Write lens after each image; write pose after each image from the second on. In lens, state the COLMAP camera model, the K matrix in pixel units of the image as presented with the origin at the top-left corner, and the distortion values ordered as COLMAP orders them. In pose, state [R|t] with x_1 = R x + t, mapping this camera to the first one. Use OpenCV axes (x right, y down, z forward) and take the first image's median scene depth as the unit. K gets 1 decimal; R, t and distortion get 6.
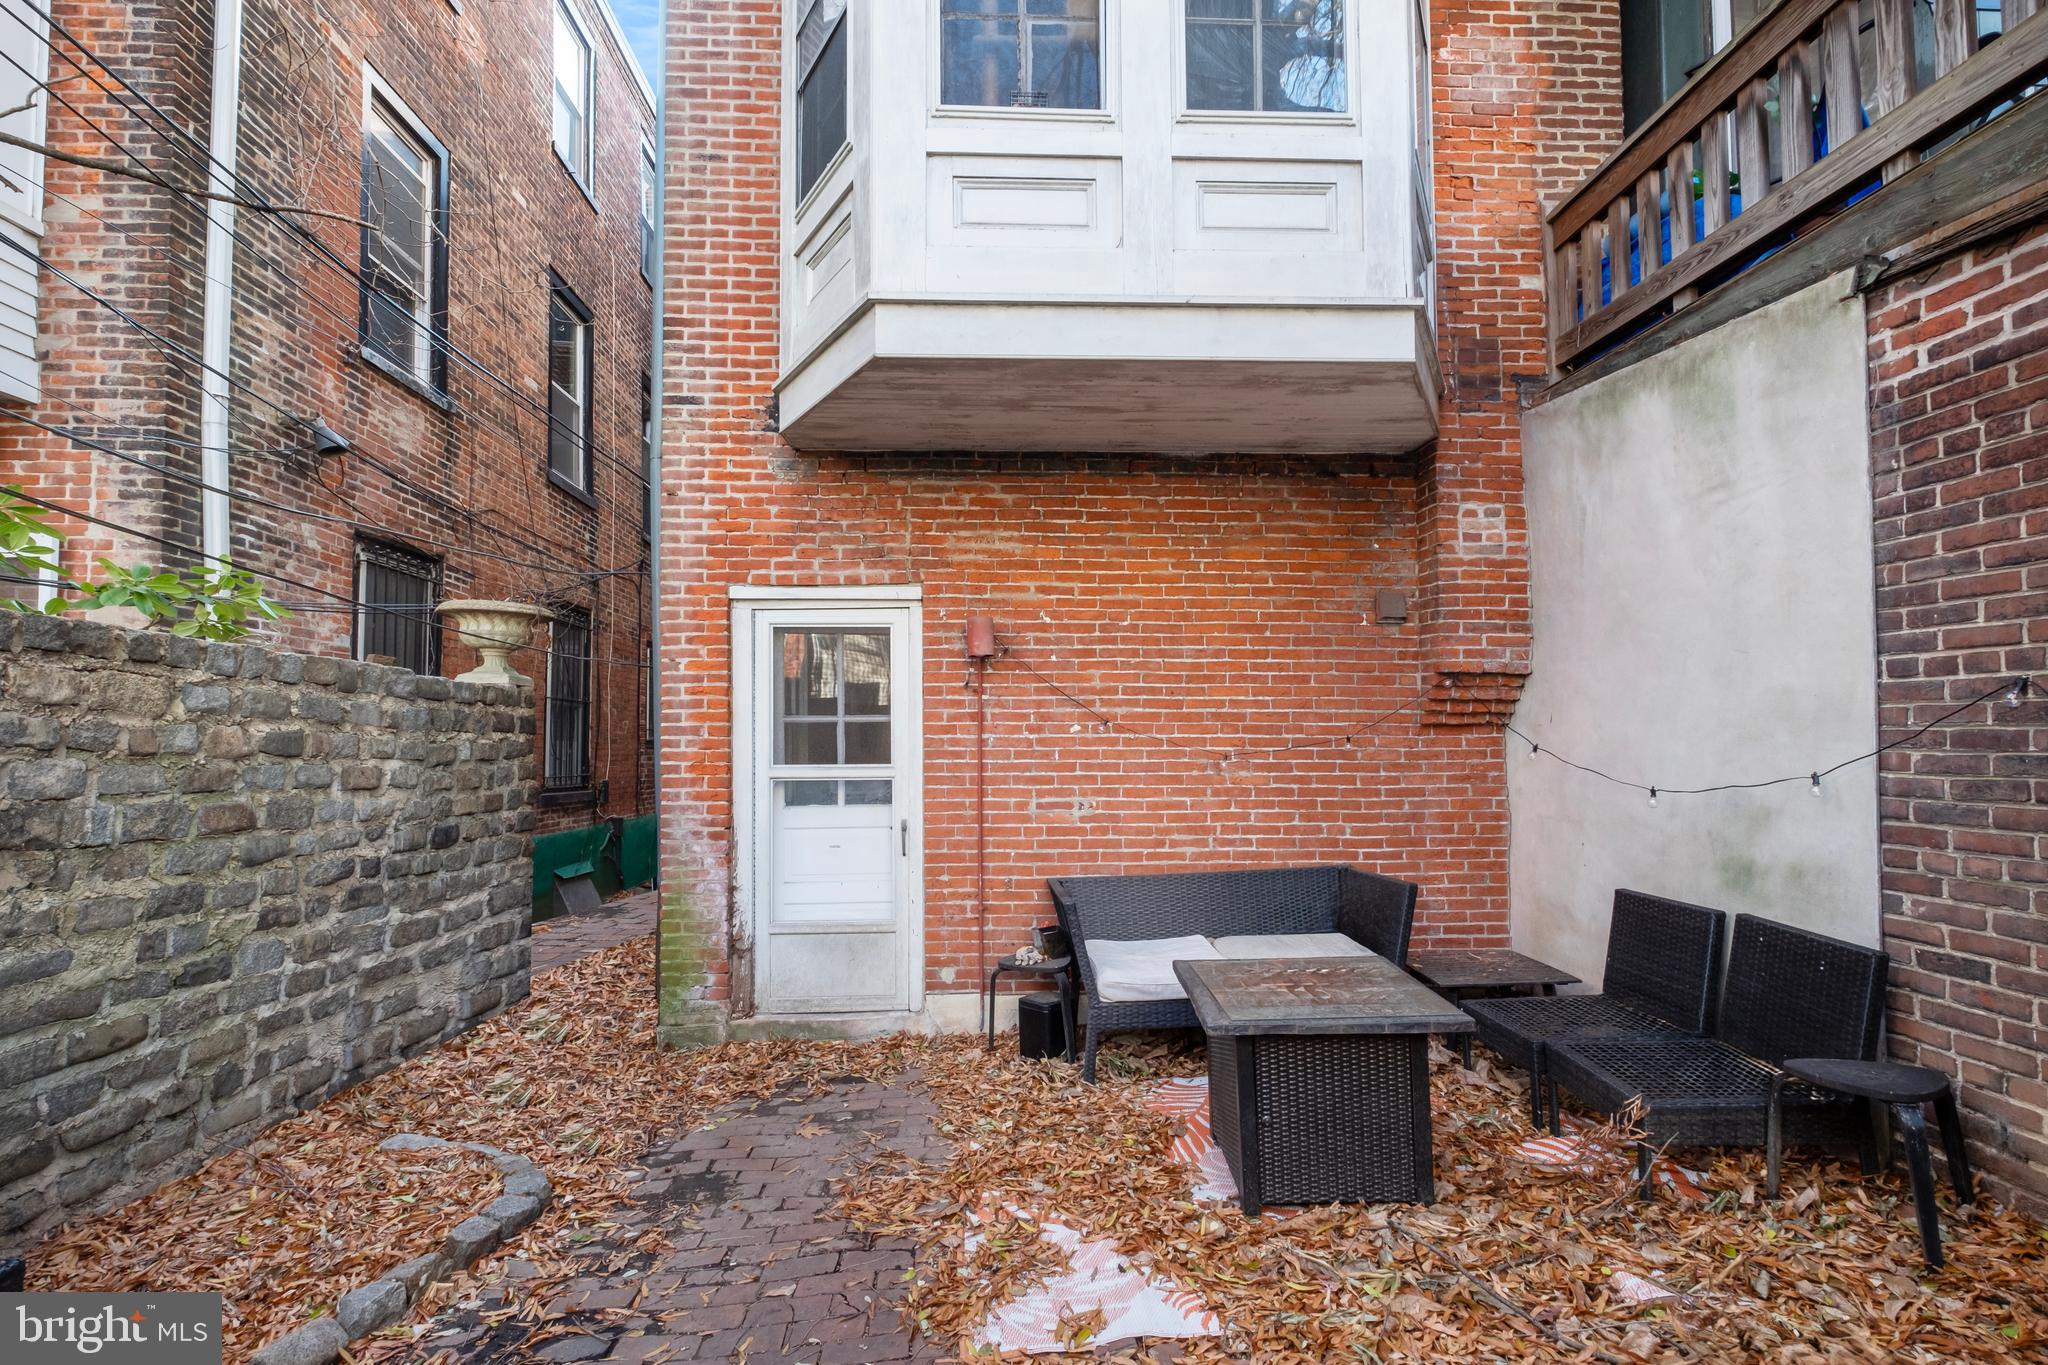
lens RADIAL K [[961.1, 0, 1014.3], [0, 961.1, 695.1], [0, 0, 1]] dist [-0.000916, -0.000158]
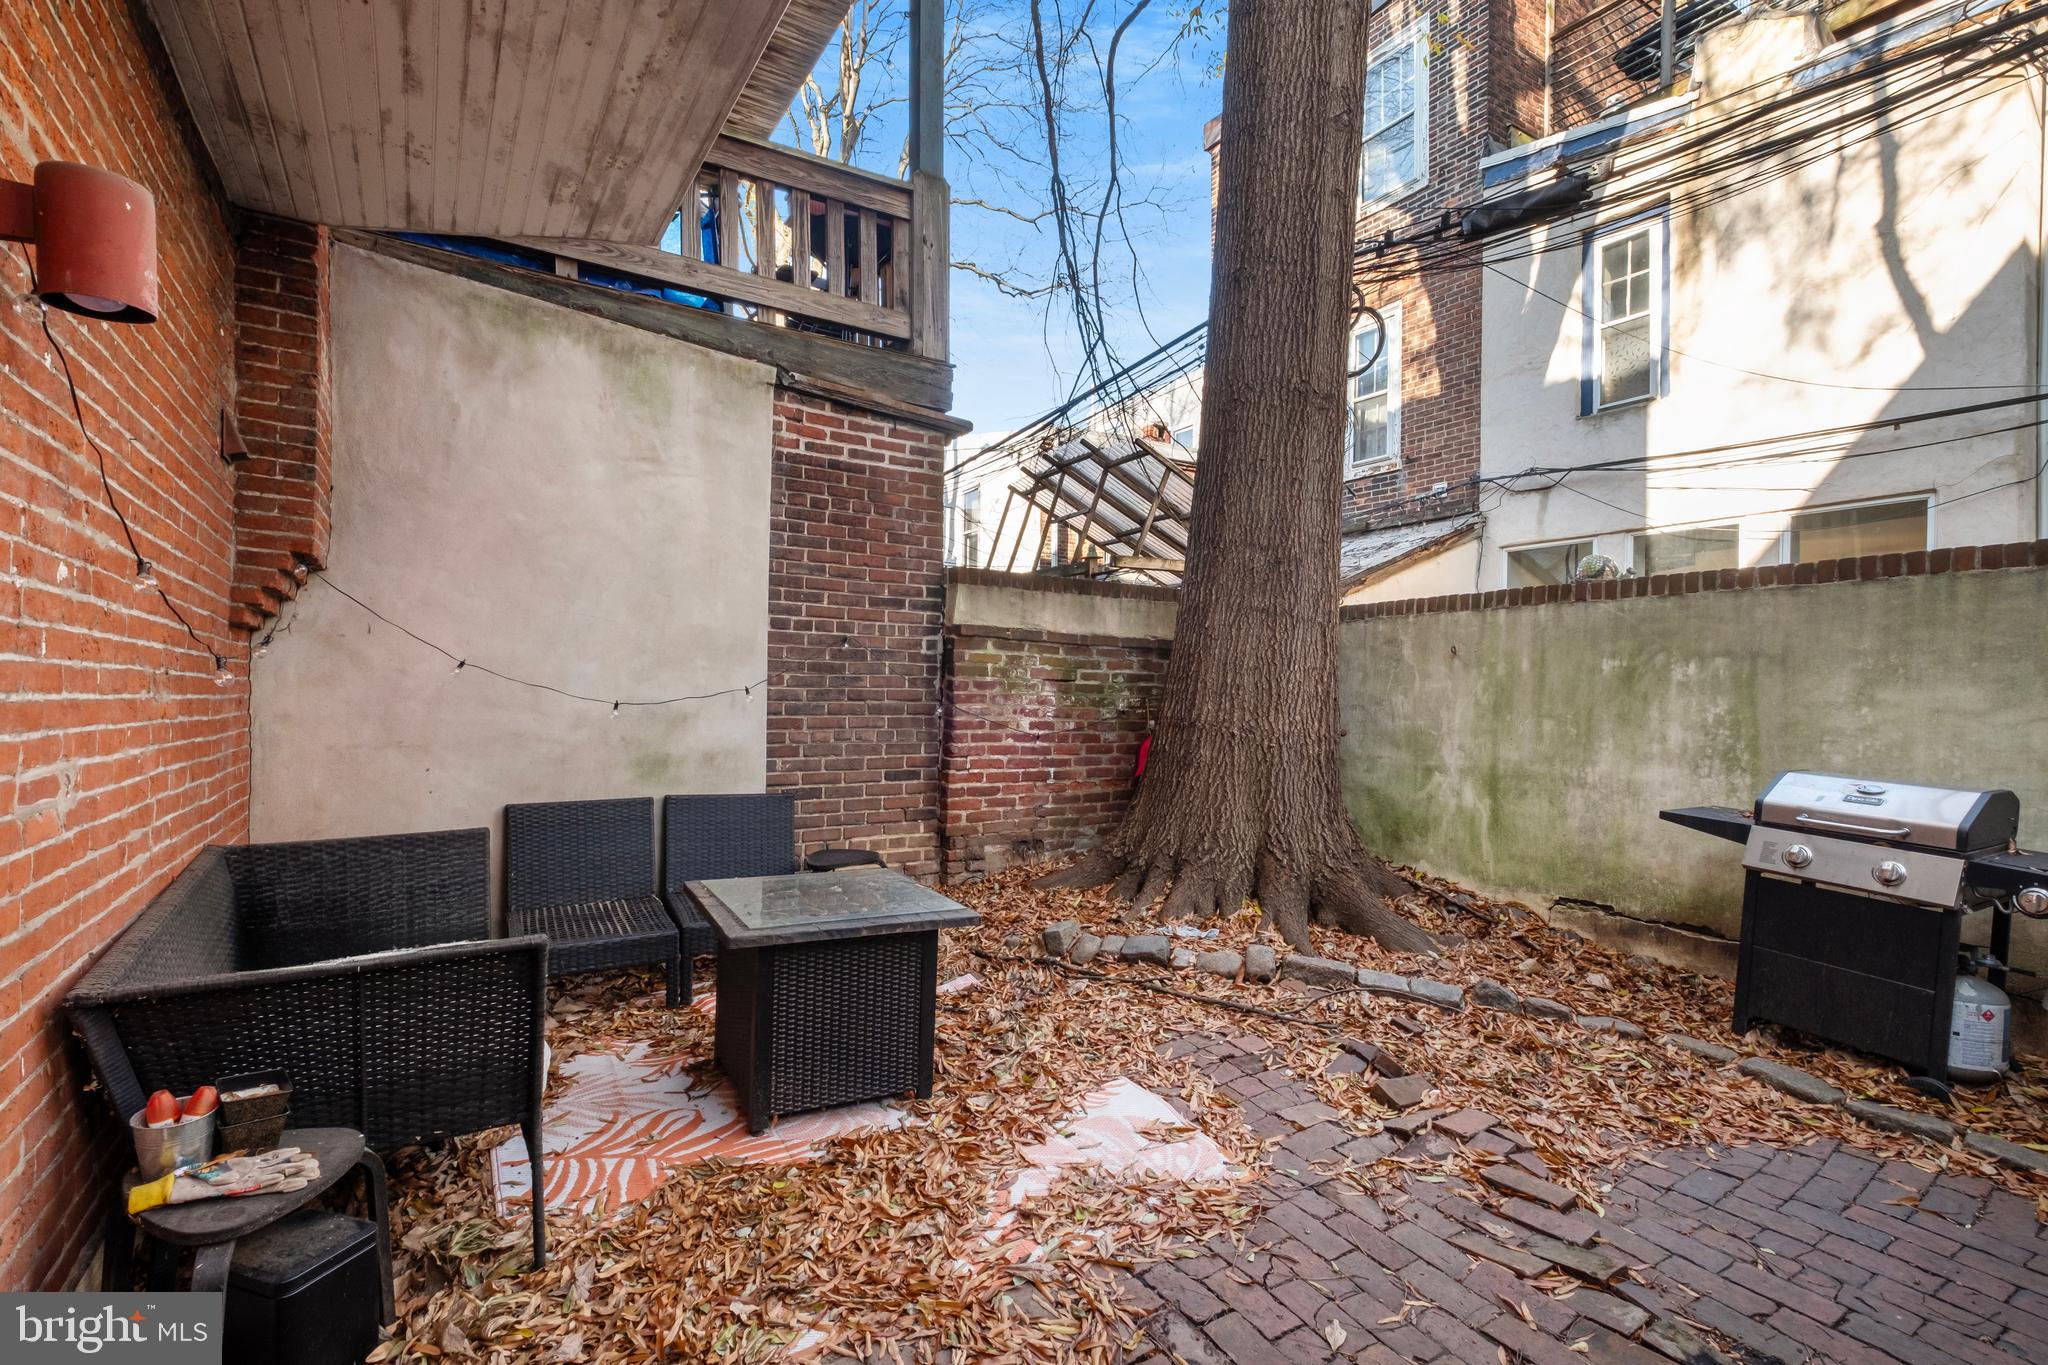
lens RADIAL K [[961.1, 0, 1013.2], [0, 961.1, 687.5], [0, 0, 1]] dist [-0.000916, -0.000158]
pose [[-0.489979, 0.008230, 0.871695, -0.719709], [-0.051009, 0.997971, -0.038095, 0.125150], [-0.870241, -0.063130, -0.488565, 1.448113]]
